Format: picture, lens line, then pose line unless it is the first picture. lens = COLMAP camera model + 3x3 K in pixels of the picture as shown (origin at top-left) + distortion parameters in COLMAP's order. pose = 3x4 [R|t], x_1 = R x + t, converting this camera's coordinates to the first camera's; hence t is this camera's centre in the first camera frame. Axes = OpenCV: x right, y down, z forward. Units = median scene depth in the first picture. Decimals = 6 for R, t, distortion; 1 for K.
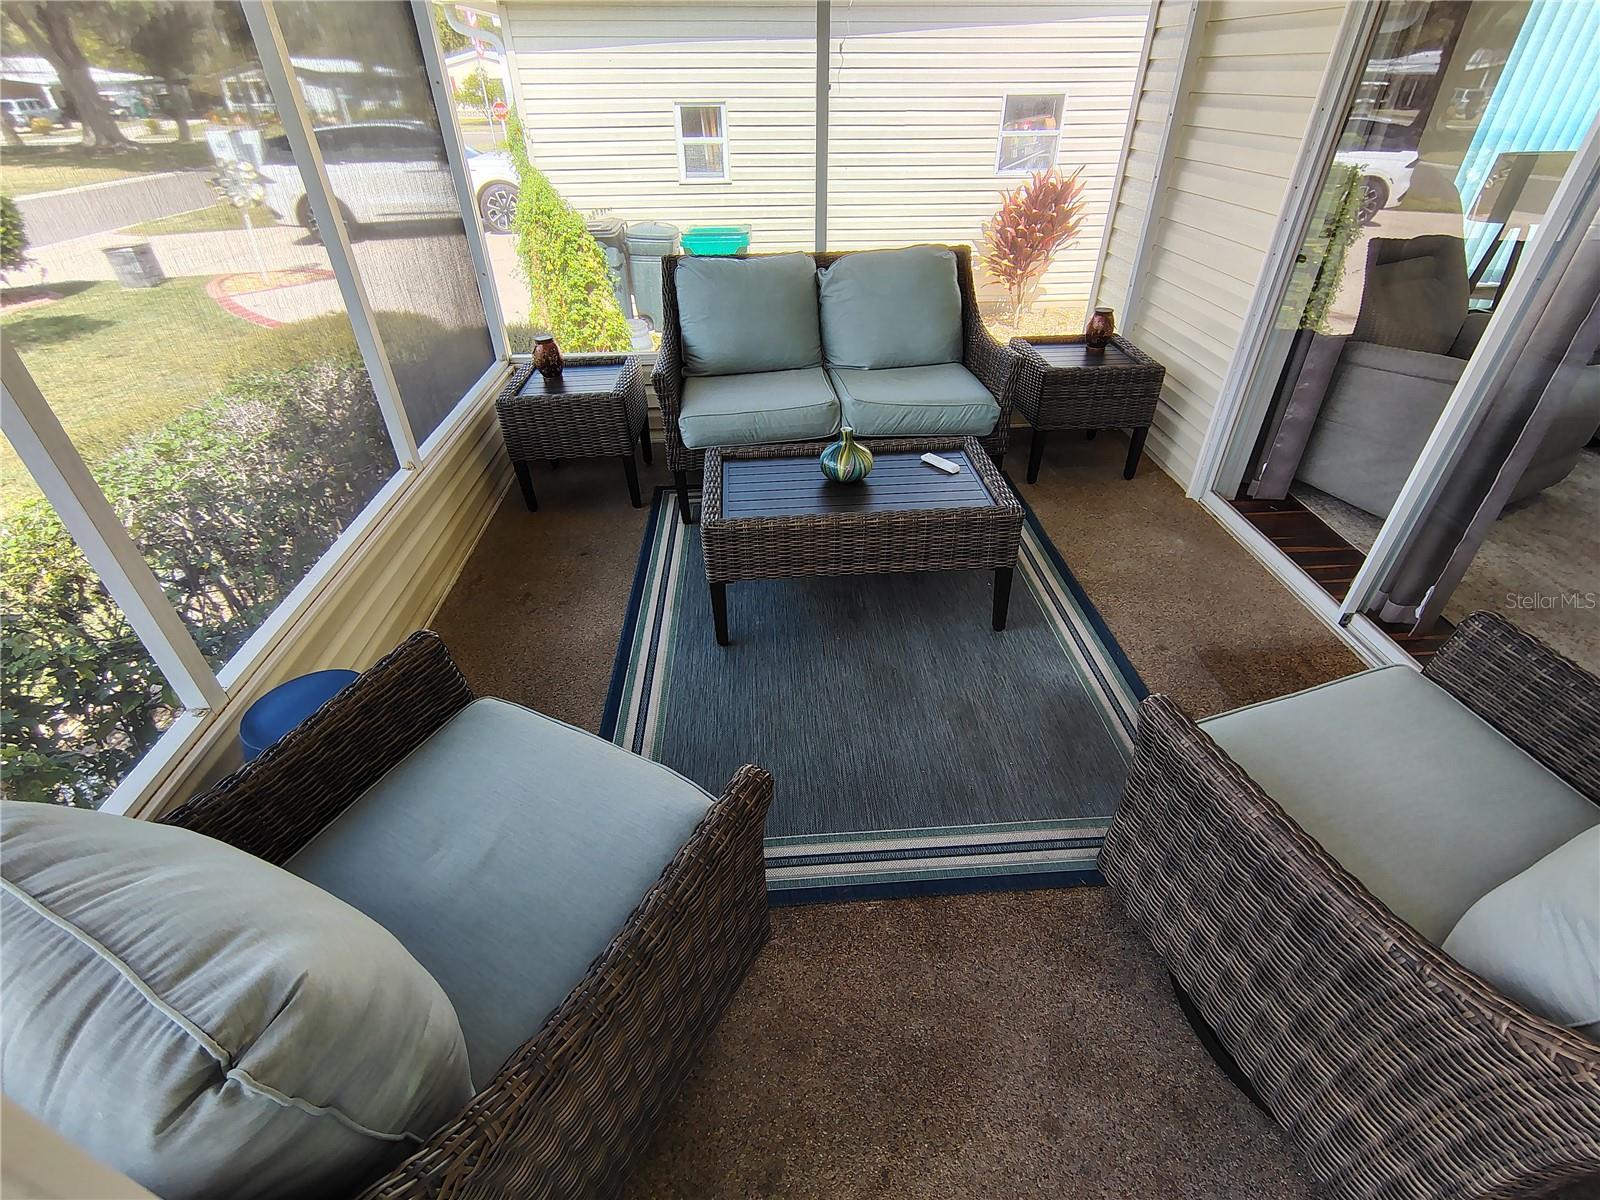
lens RADIAL K [[740.7, 0, 803.6], [0, 740.7, 598.1], [0, 0, 1]] dist [-0.000482, 0.000604]
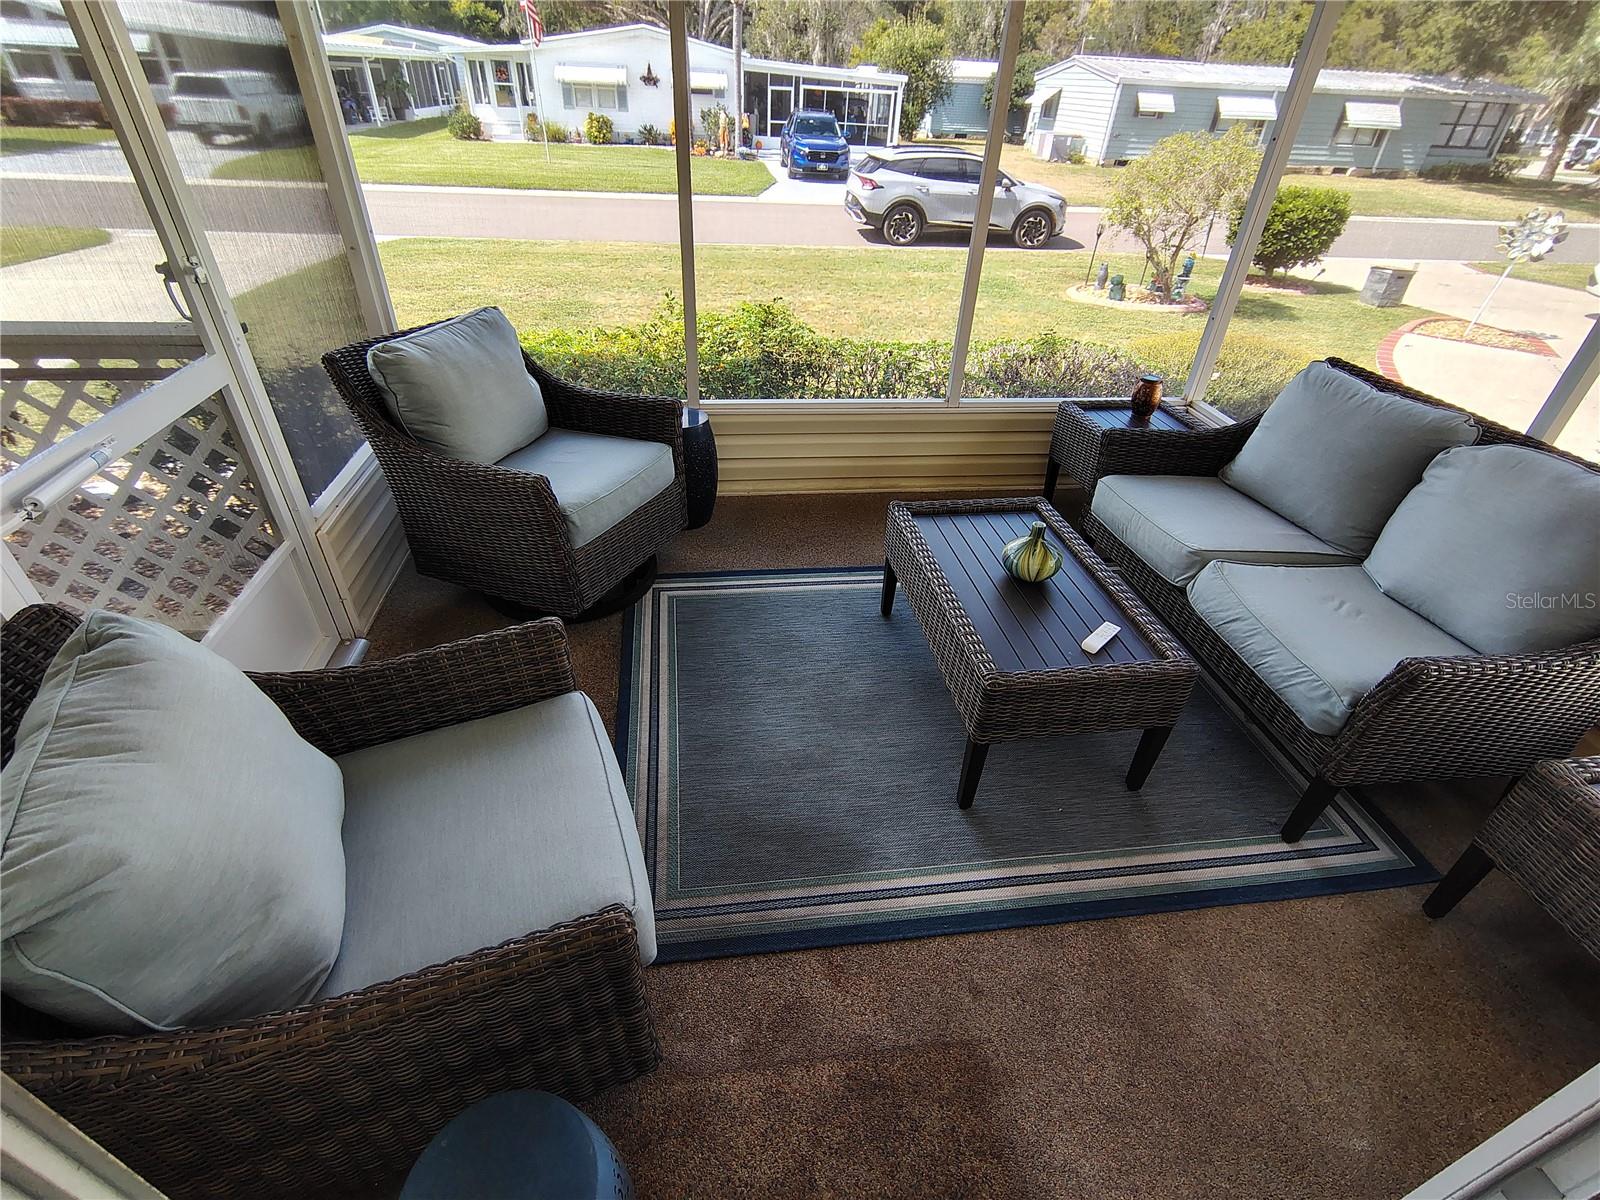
lens RADIAL K [[740.7, 0, 796.0], [0, 740.7, 604.6], [0, 0, 1]] dist [-0.000482, 0.000604]
pose [[0.071736, 0.582310, -0.809795, 0.666431], [-0.604138, 0.671381, 0.429261, -0.295421], [0.793644, 0.458435, 0.399958, 0.359468]]
